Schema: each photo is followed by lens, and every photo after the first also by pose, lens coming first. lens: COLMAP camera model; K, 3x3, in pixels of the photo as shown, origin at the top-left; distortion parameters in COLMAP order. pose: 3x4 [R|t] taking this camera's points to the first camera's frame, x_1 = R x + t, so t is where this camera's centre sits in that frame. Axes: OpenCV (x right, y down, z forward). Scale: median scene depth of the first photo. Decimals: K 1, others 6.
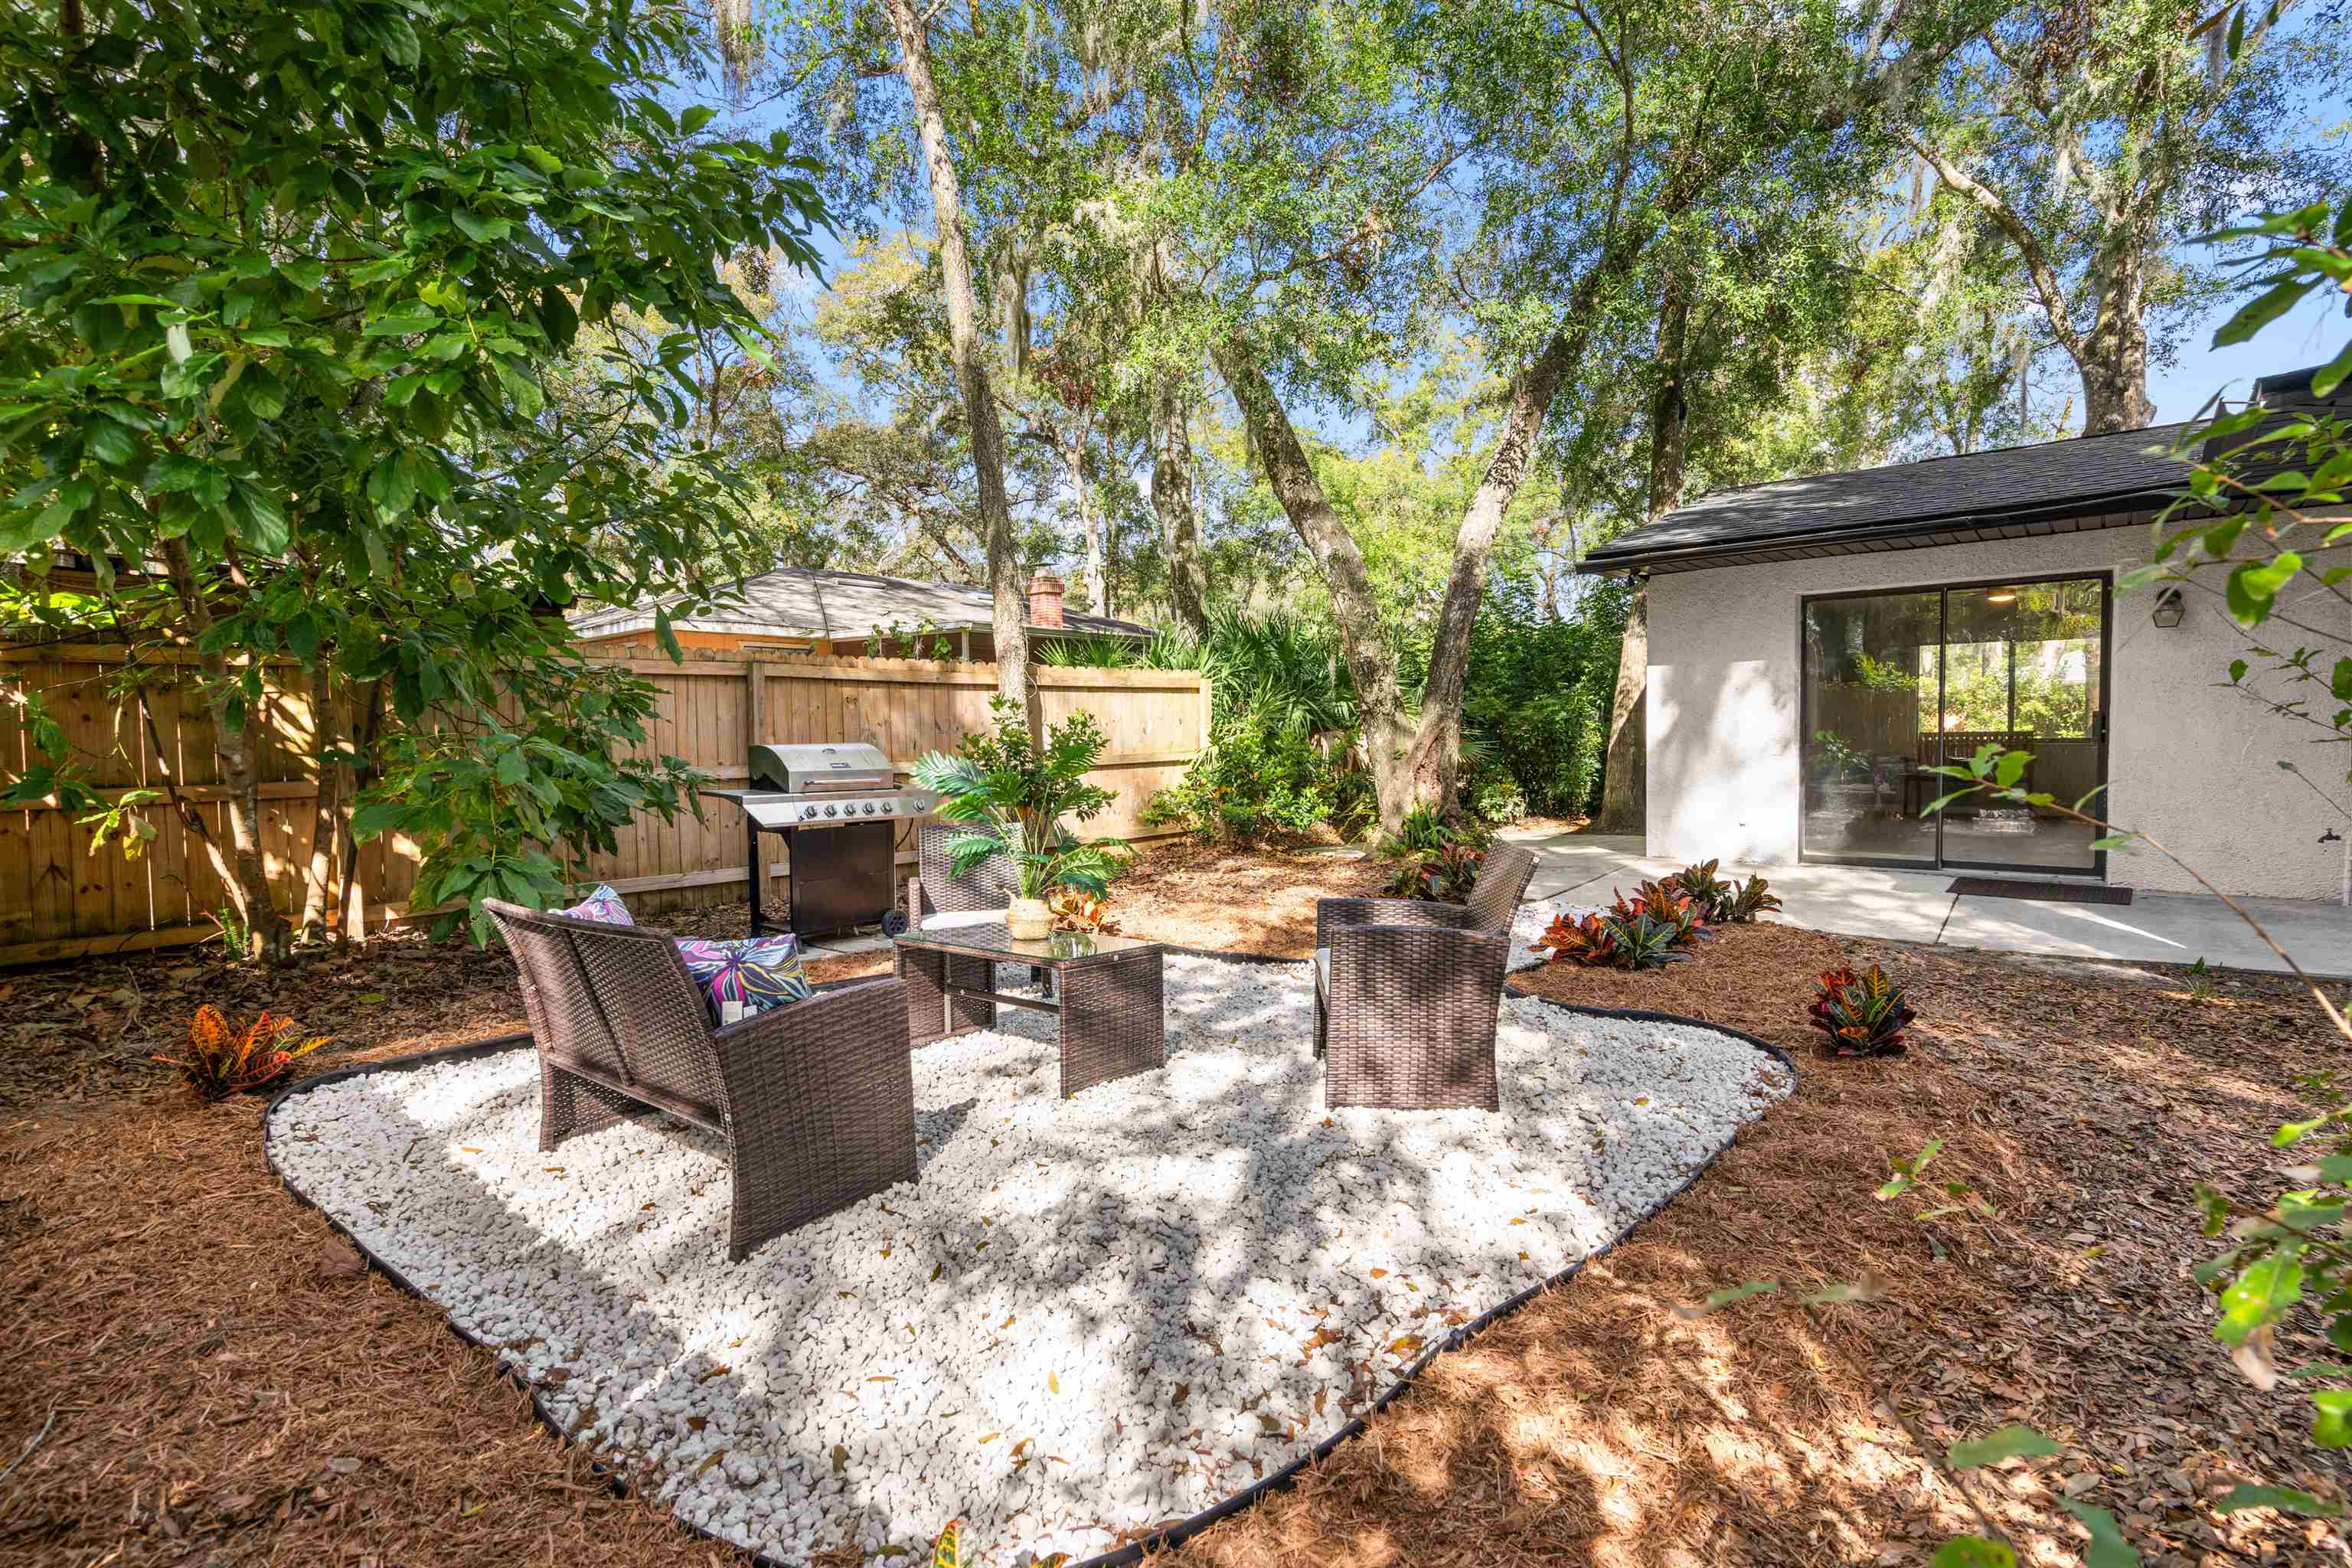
lens RADIAL K [[1090.8, 0, 1180.3], [0, 1090.8, 778.7], [0, 0, 1]] dist [0.002758, 0.002411]
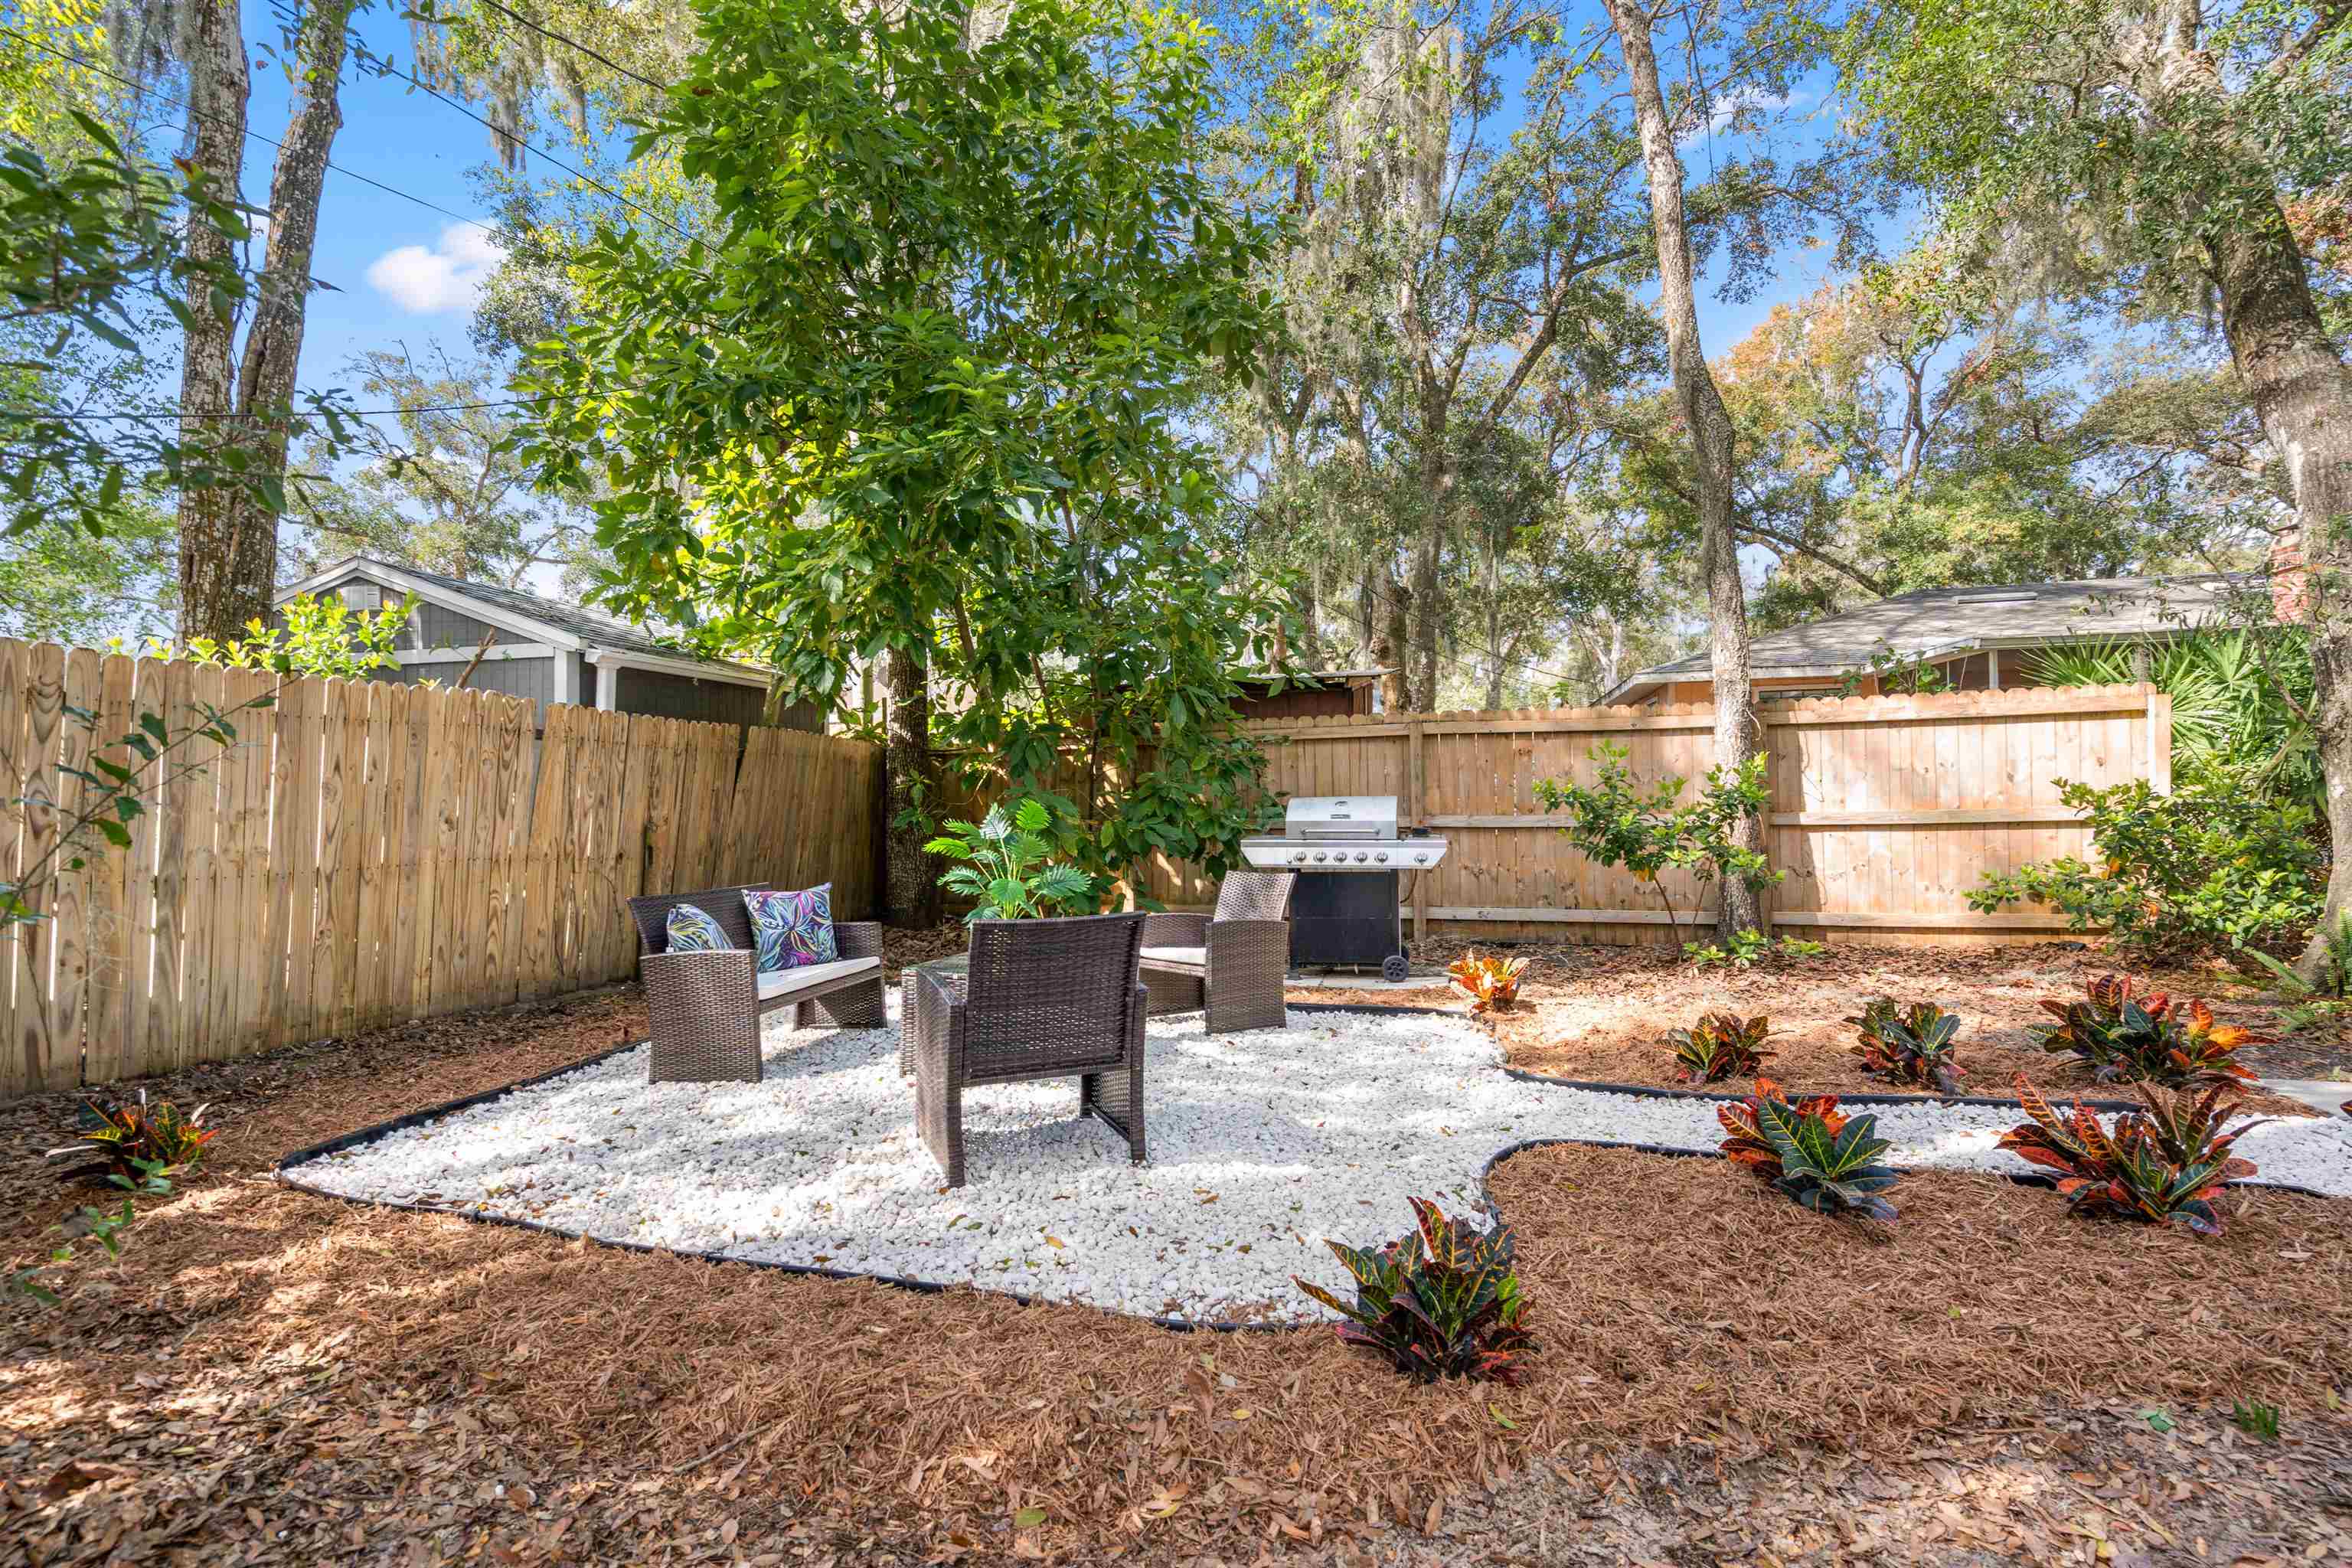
lens RADIAL K [[1090.8, 0, 1180.8], [0, 1090.8, 789.9], [0, 0, 1]] dist [0.002758, 0.002411]
pose [[0.456010, -0.001657, -0.889973, 0.421332], [-0.026505, 0.999529, -0.015442, -0.012888], [0.889580, 0.030631, 0.455751, 0.246313]]
